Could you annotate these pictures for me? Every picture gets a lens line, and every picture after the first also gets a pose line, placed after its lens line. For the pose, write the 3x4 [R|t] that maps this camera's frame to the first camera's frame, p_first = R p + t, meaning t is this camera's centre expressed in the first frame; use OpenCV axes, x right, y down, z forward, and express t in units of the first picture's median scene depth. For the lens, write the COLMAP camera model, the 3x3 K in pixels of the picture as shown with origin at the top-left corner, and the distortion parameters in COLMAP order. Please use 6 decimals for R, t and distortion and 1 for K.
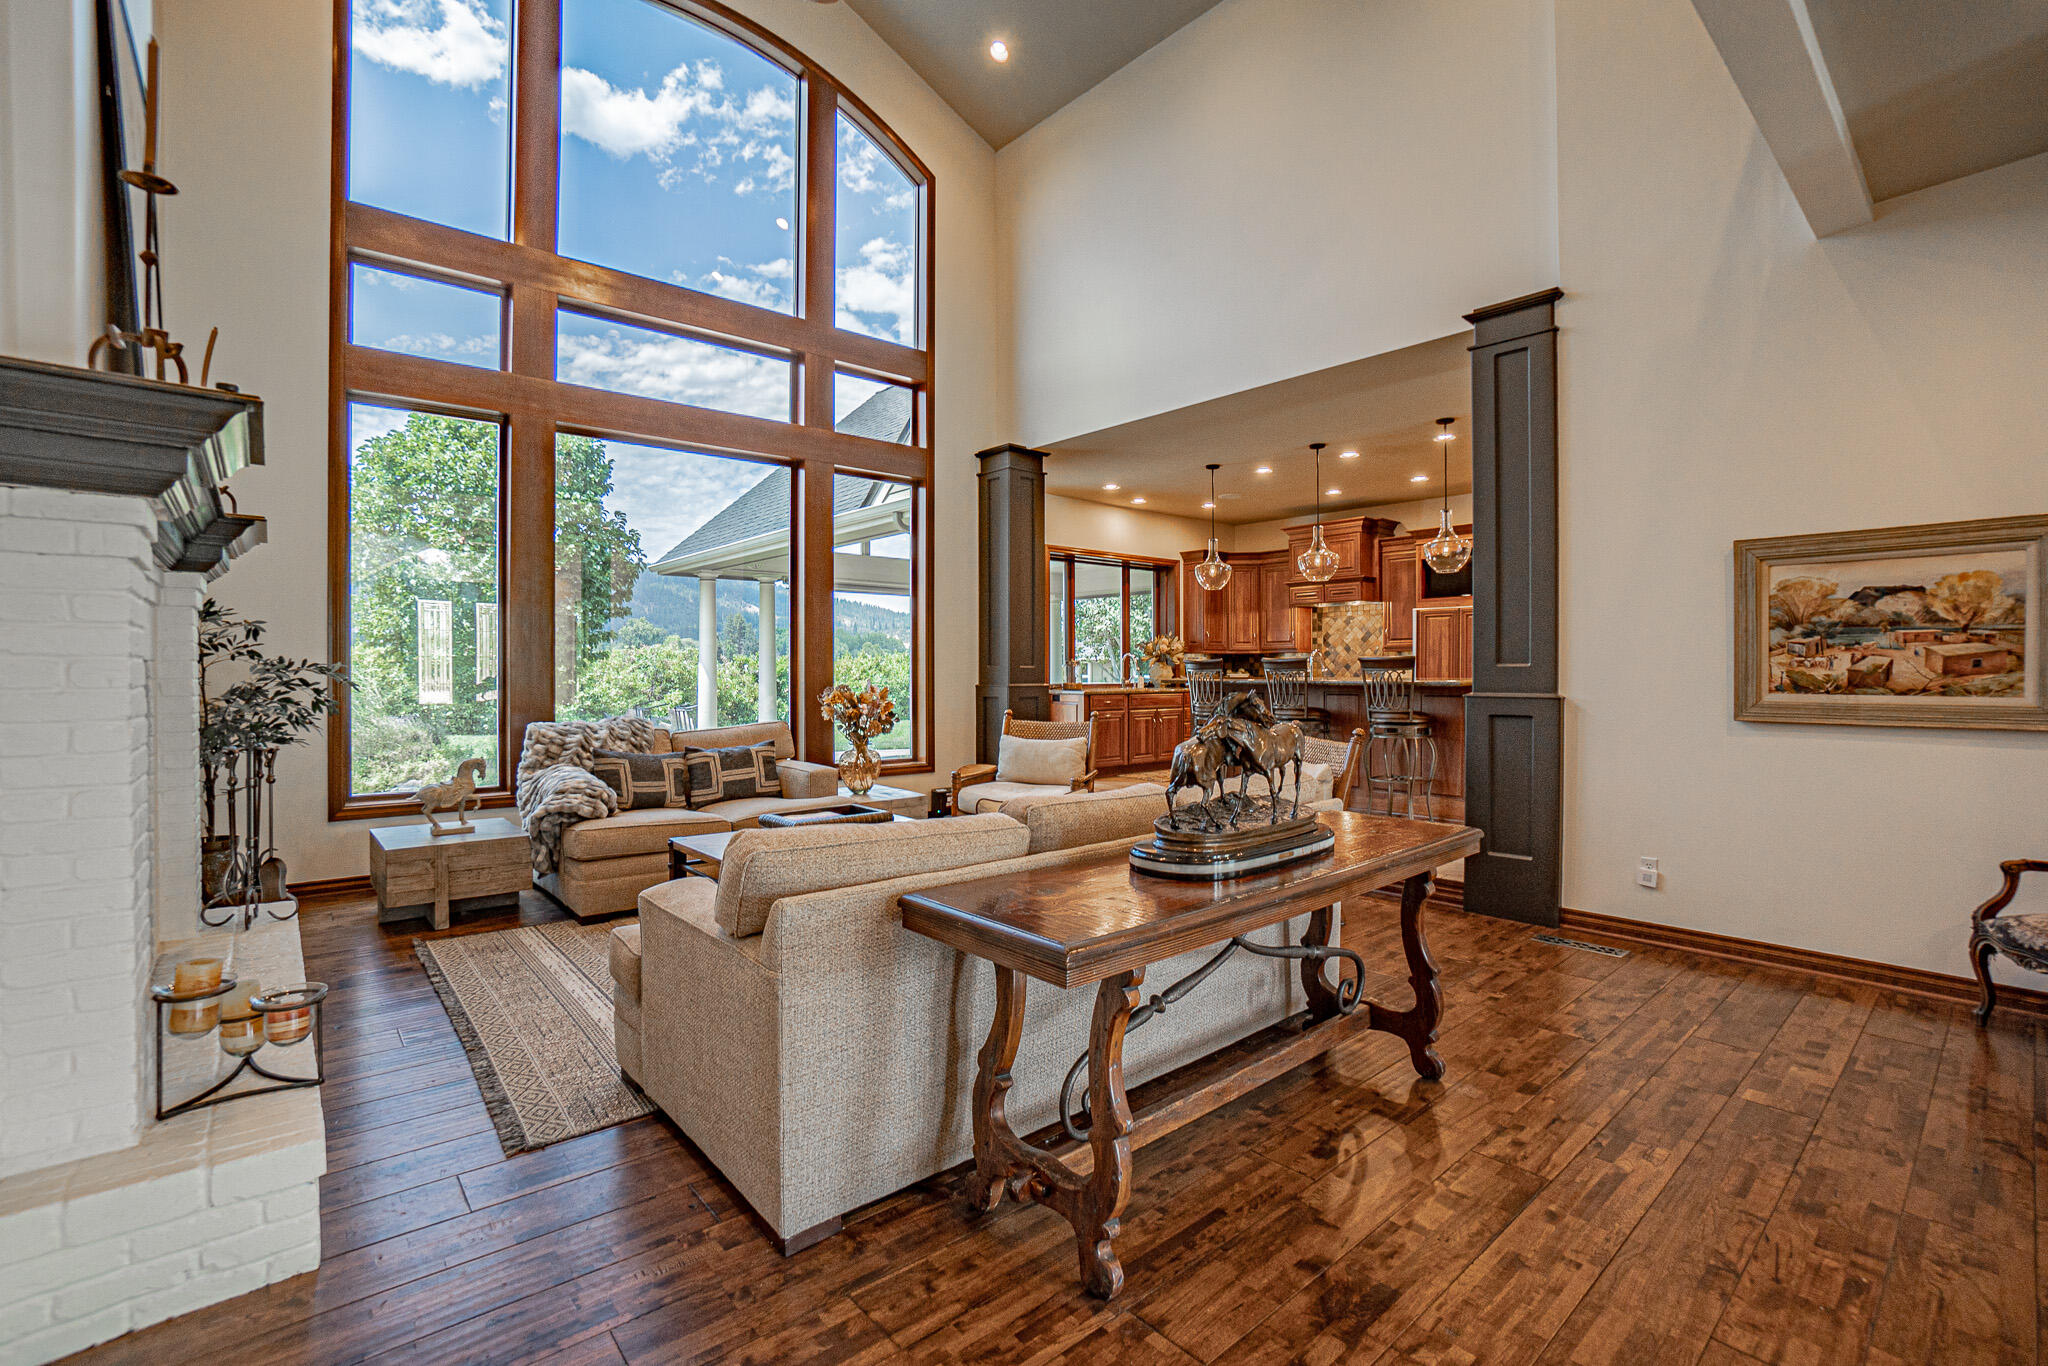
lens RADIAL K [[908.4, 0, 1024.7], [0, 908.4, 678.9], [0, 0, 1]] dist [-0.035014, 0.000239]
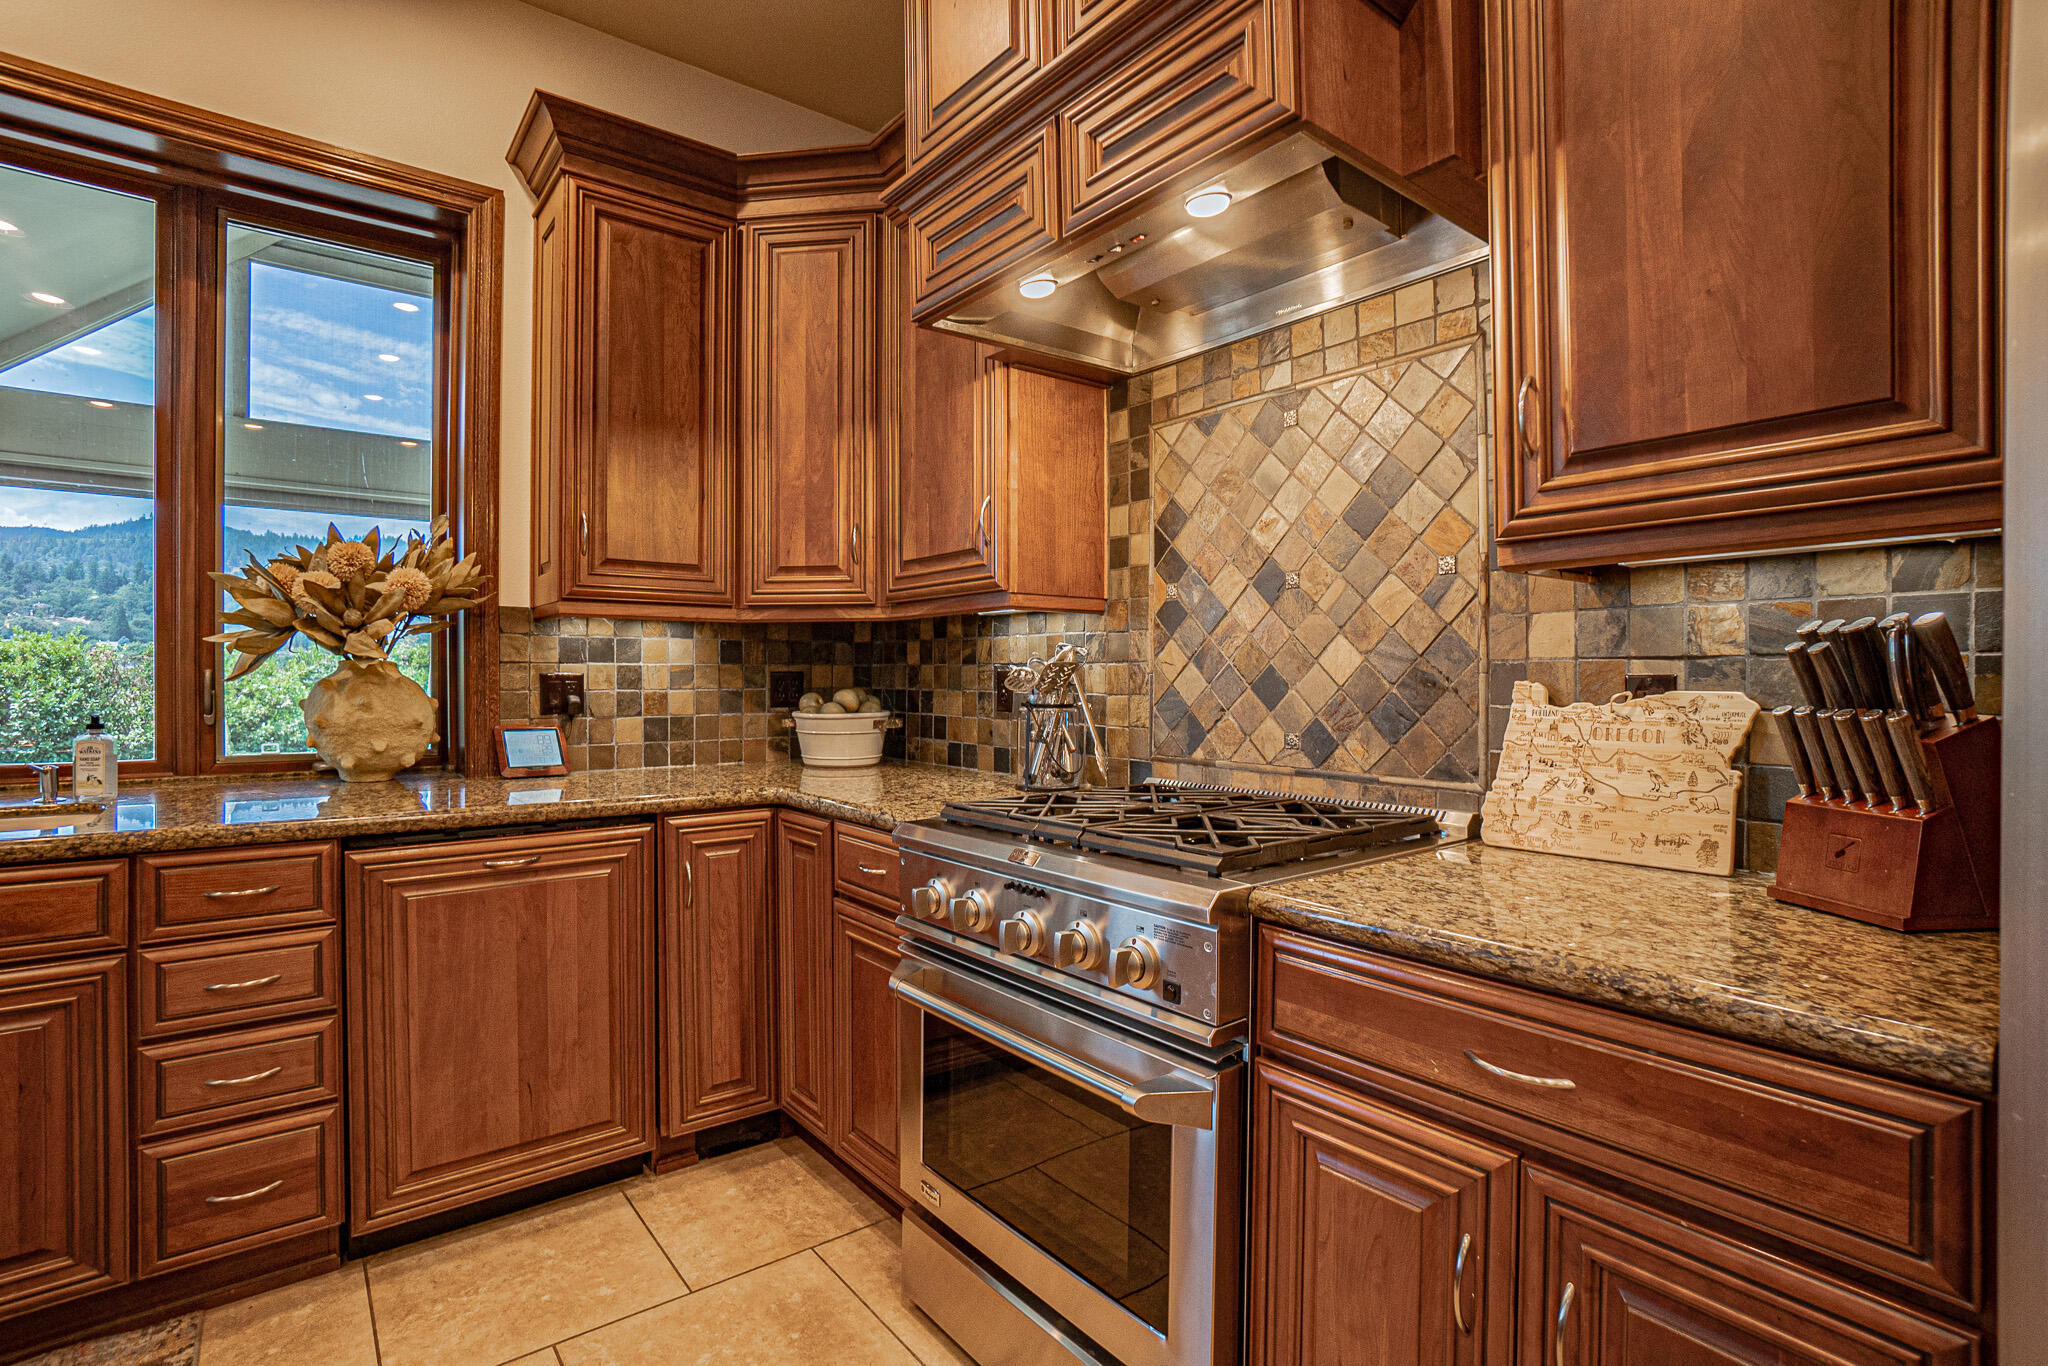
lens RADIAL K [[991.3, 0, 1019.3], [0, 991.3, 680.2], [0, 0, 1]] dist [-0.021572, 0.005286]
pose [[0.998760, -0.001771, -0.049752, 0.313197], [0.001674, 0.999997, -0.001997, -0.014390], [0.049755, 0.001911, 0.998760, 0.795881]]
